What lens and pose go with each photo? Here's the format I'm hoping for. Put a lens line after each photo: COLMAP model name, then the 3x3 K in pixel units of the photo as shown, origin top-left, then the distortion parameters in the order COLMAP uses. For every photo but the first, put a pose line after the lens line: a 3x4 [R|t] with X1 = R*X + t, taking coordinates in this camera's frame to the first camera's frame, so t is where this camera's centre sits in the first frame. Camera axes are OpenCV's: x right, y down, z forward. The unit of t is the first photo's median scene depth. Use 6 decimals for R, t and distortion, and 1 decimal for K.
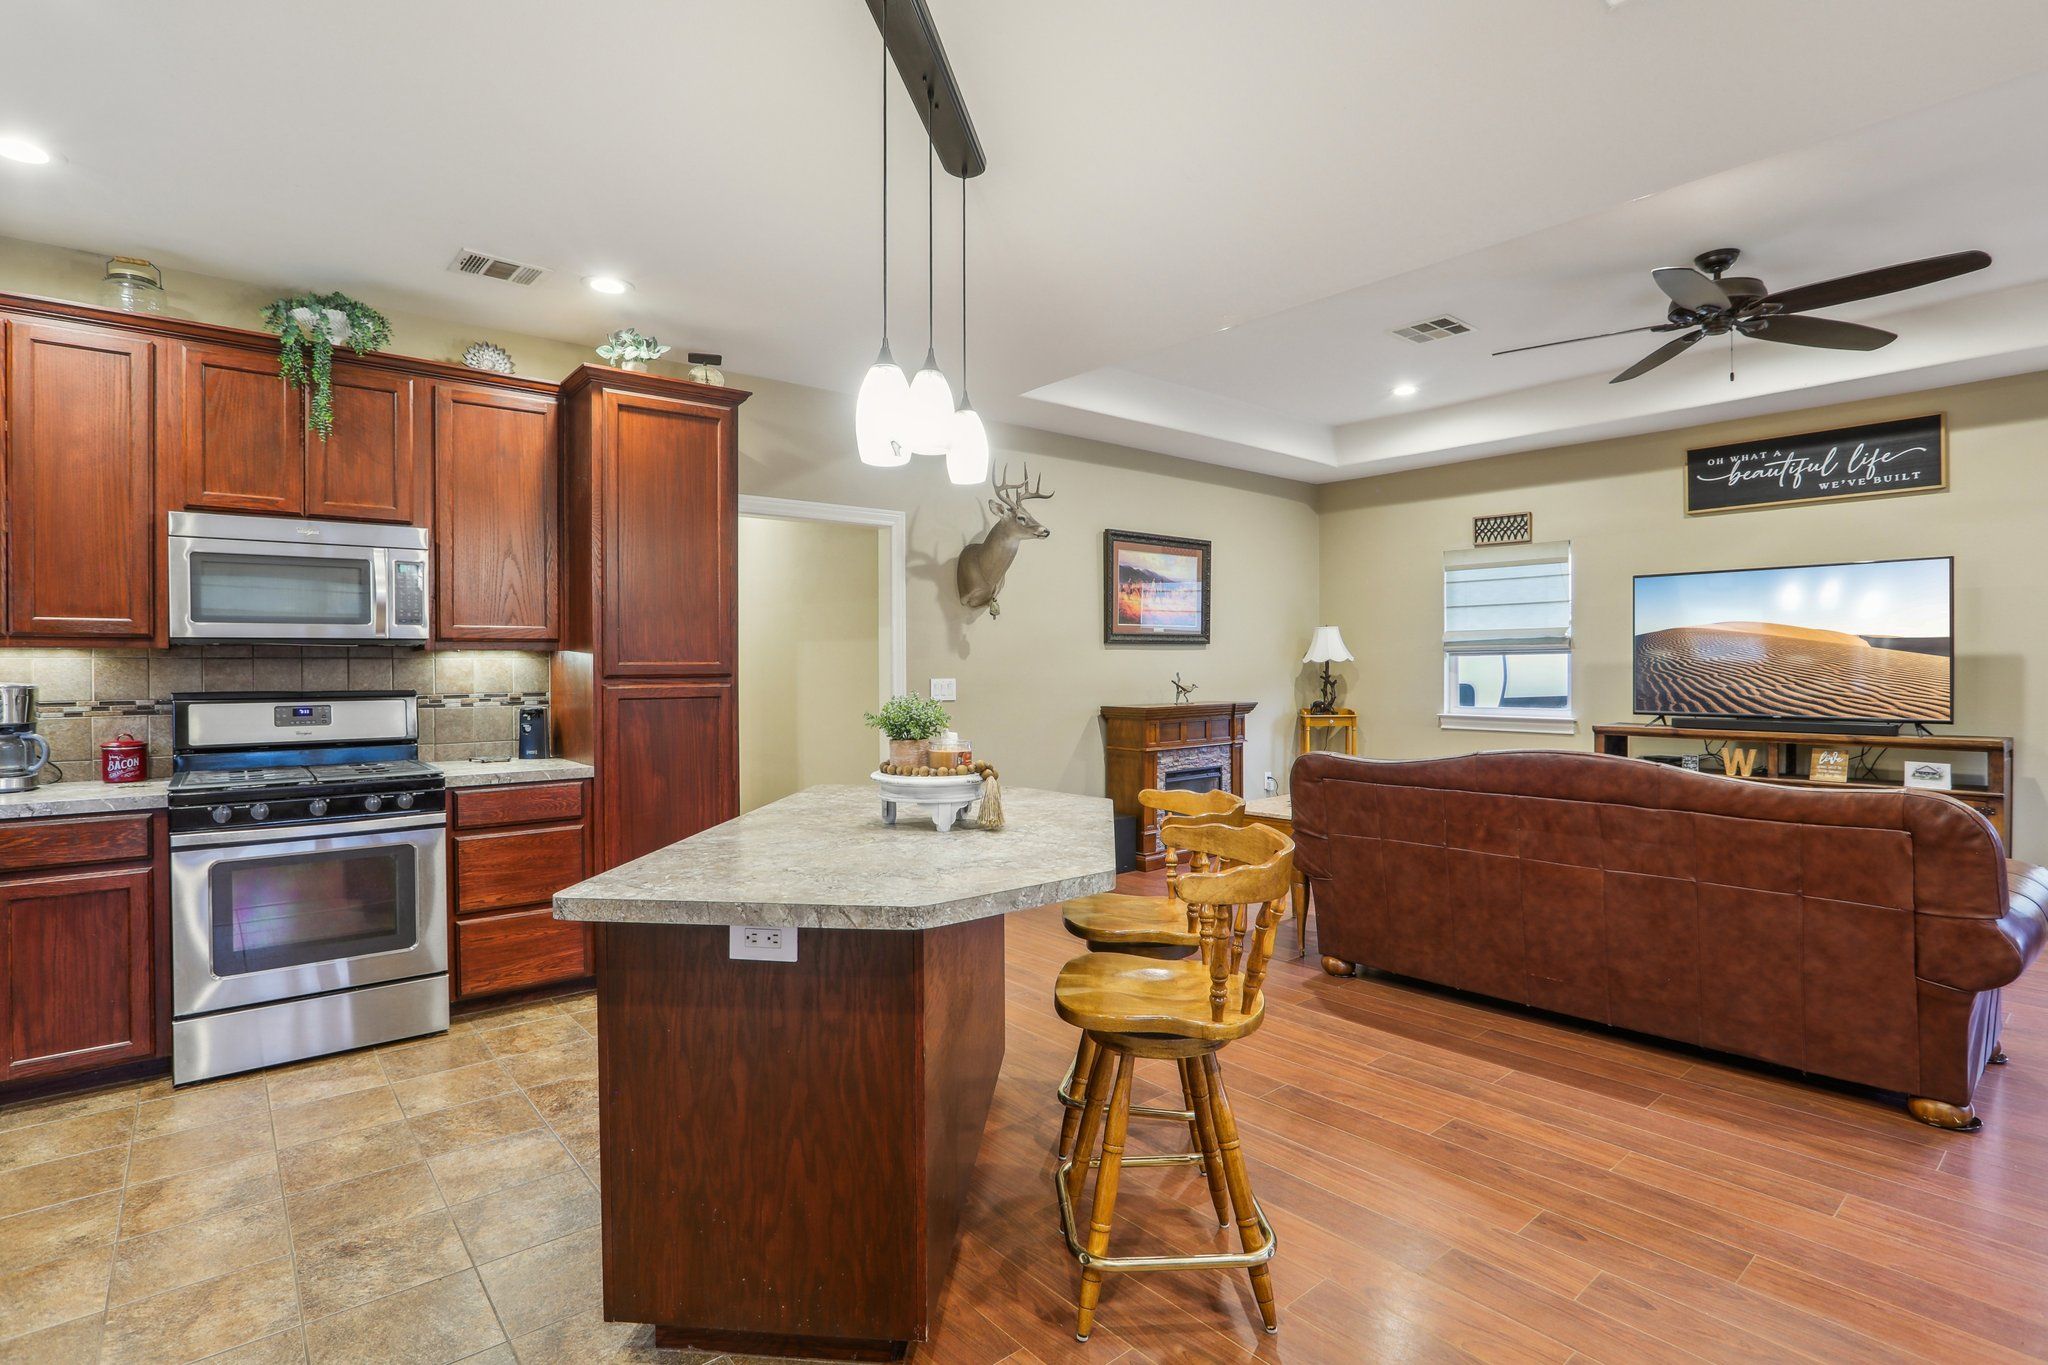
lens RADIAL K [[995.6, 0, 1020.1], [0, 995.6, 672.7], [0, 0, 1]] dist [-0.047468, 0.018806]
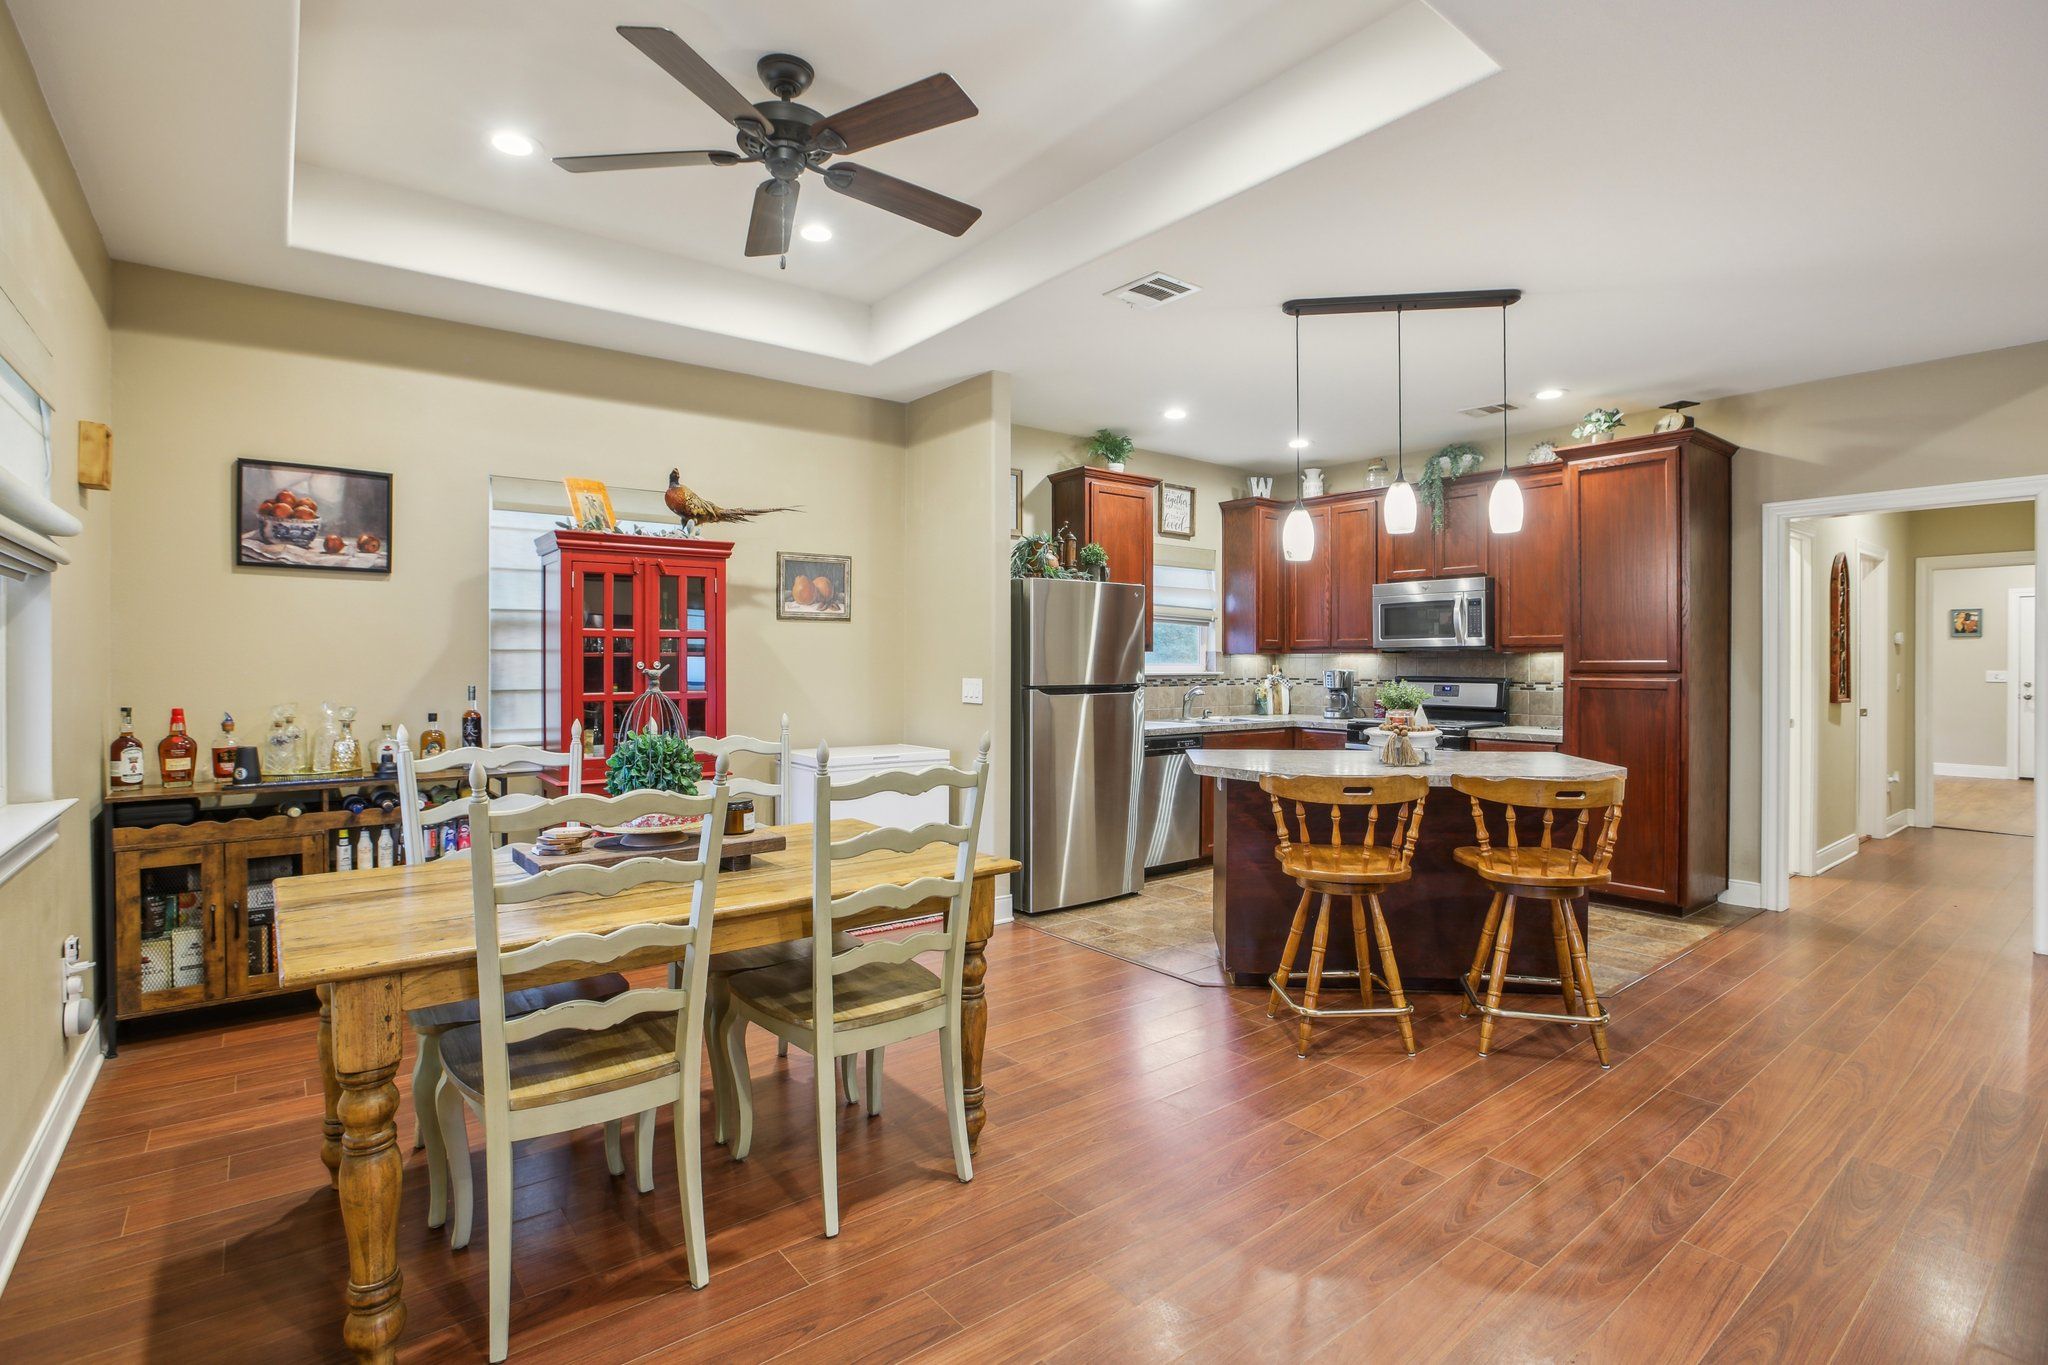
lens RADIAL K [[975.8, 0, 1017.1], [0, 975.8, 668.3], [0, 0, 1]] dist [-0.056412, 0.023979]
pose [[-0.026793, 0.011452, -0.999575, 1.013260], [-0.009156, 0.999890, 0.011701, -0.009329], [0.999599, 0.009465, -0.026685, 0.282282]]
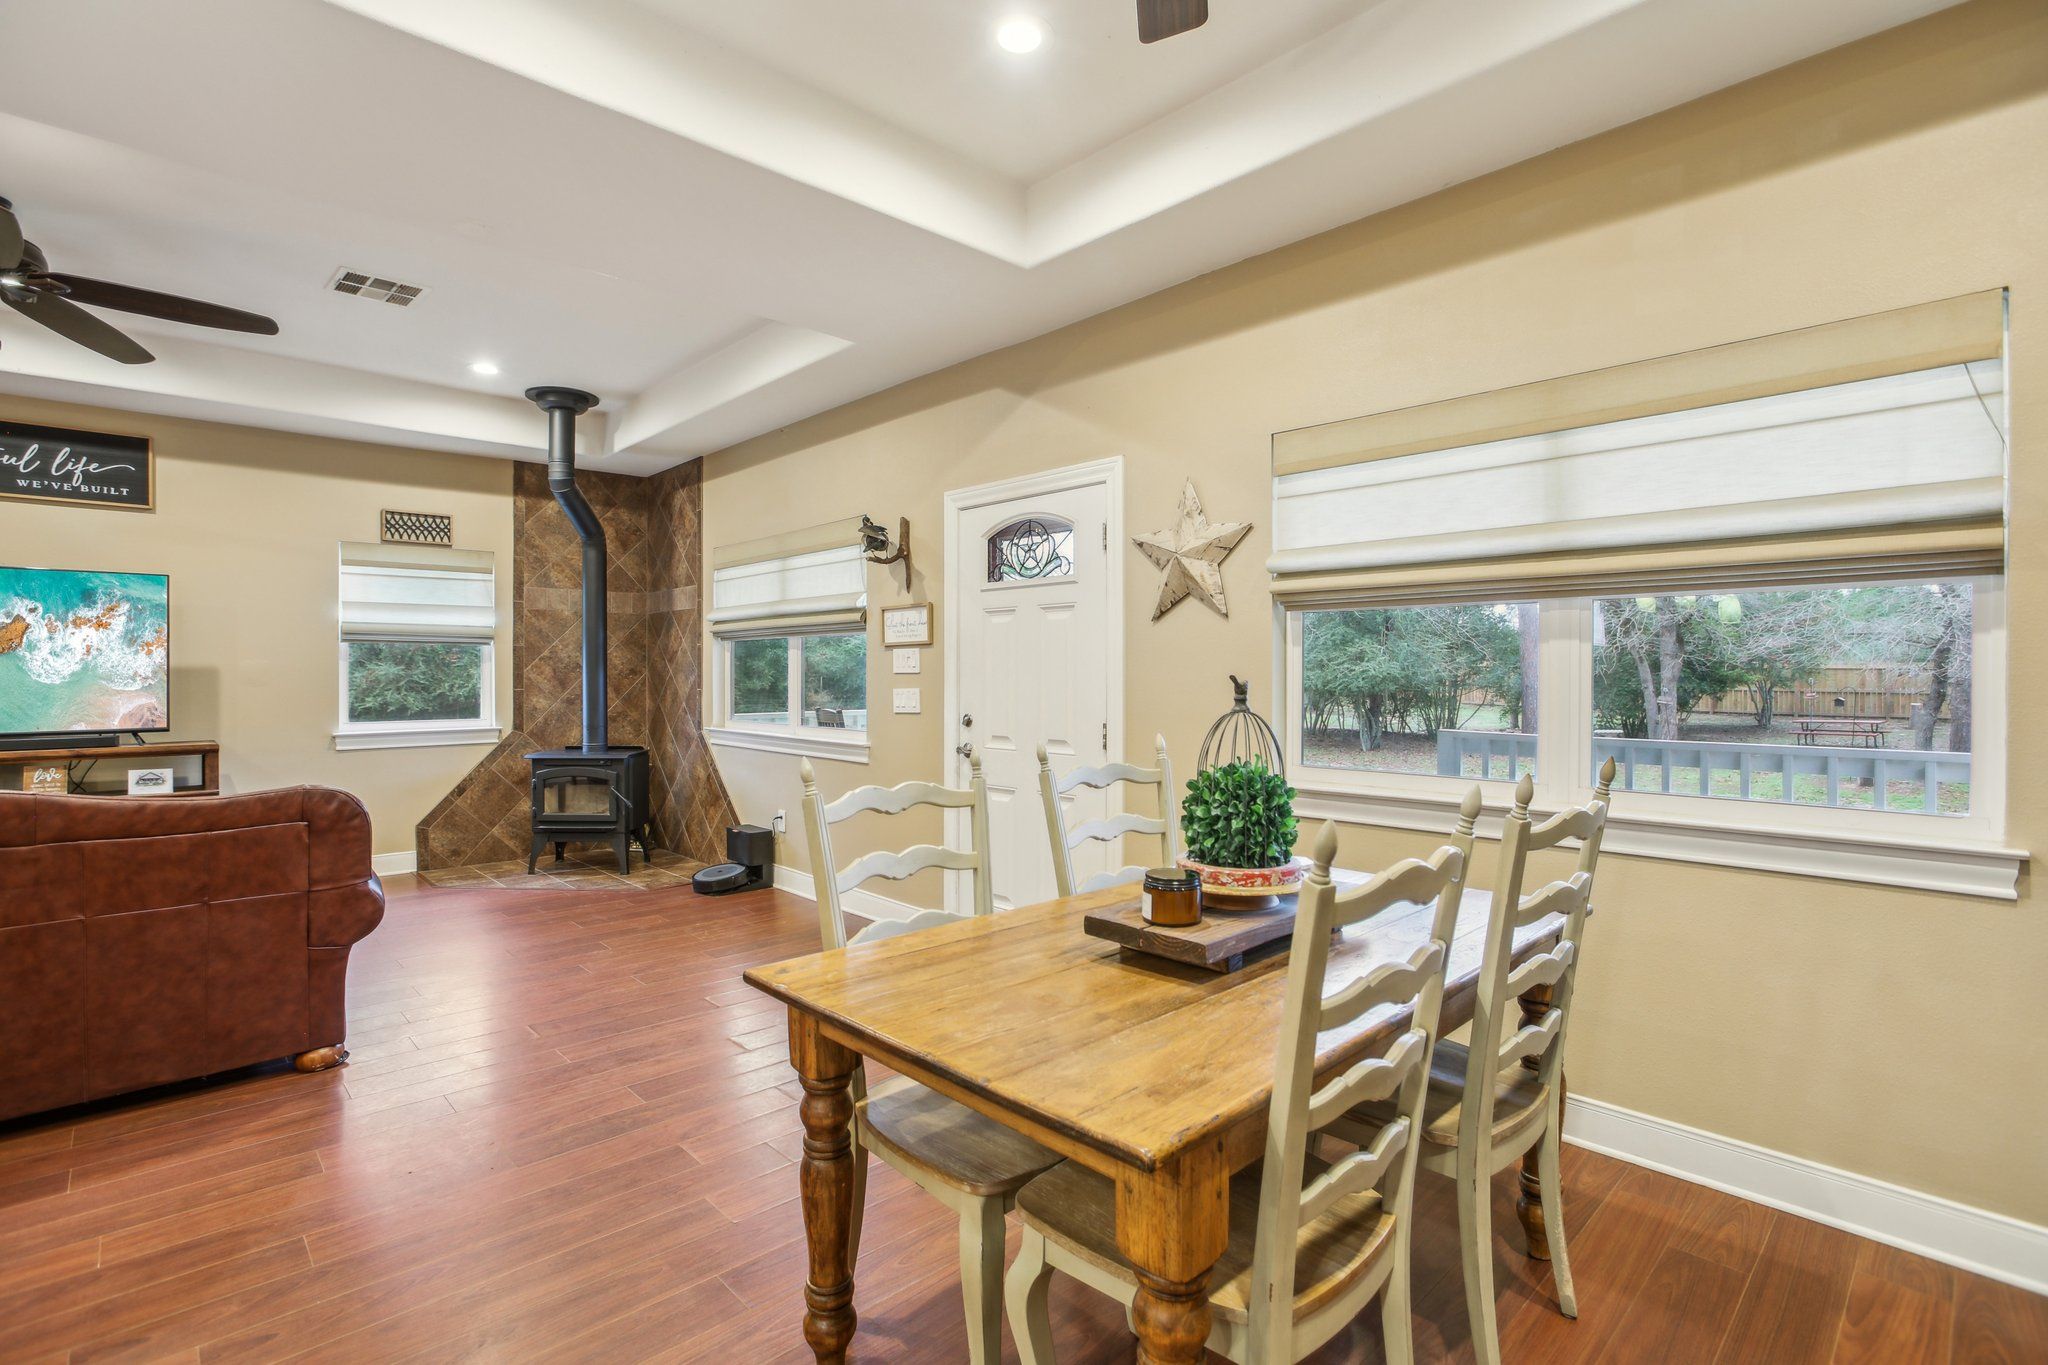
lens RADIAL K [[966.2, 0, 1023.0], [0, 966.2, 678.2], [0, 0, 1]] dist [-0.055947, 0.019167]
pose [[-0.062738, -0.001795, 0.998028, -0.174116], [0.008007, 0.999965, 0.002302, -0.000885], [-0.997998, 0.008136, -0.062722, 0.160549]]
